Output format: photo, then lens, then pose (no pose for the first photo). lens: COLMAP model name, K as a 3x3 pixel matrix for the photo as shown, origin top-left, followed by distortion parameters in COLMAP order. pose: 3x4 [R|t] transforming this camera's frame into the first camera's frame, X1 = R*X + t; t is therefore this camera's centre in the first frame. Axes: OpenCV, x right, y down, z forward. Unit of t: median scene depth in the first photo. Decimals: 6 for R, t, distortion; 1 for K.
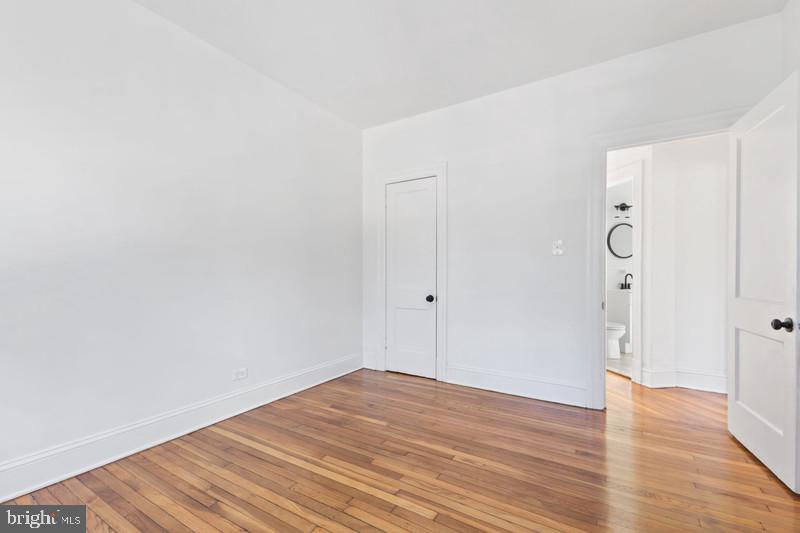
lens RADIAL K [[351.7, 0, 400.0], [0, 351.7, 266.5], [0, 0, 1]] dist [0.000851, 0.000342]
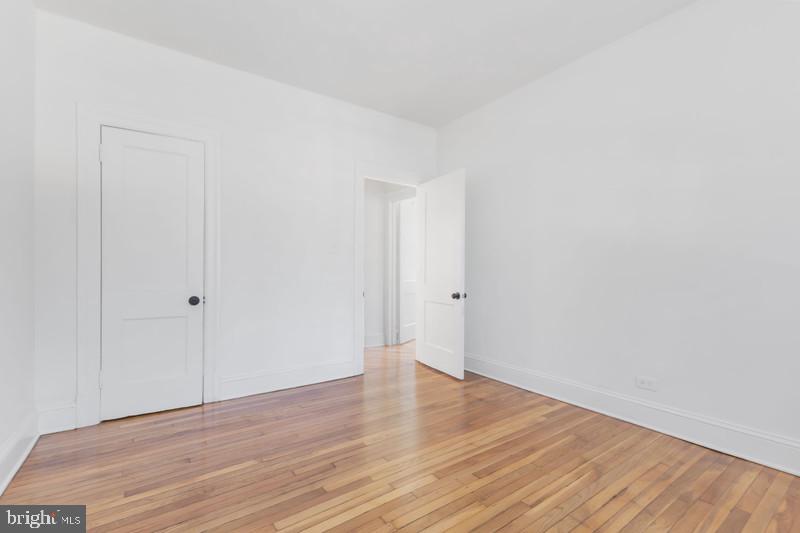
lens RADIAL K [[351.7, 0, 400.0], [0, 351.7, 266.5], [0, 0, 1]] dist [0.000851, 0.000342]
pose [[0.391150, 0.010848, 0.920263, -0.575963], [-0.022285, 0.999749, -0.002313, 0.010405], [-0.920057, -0.019603, 0.391294, 0.372341]]
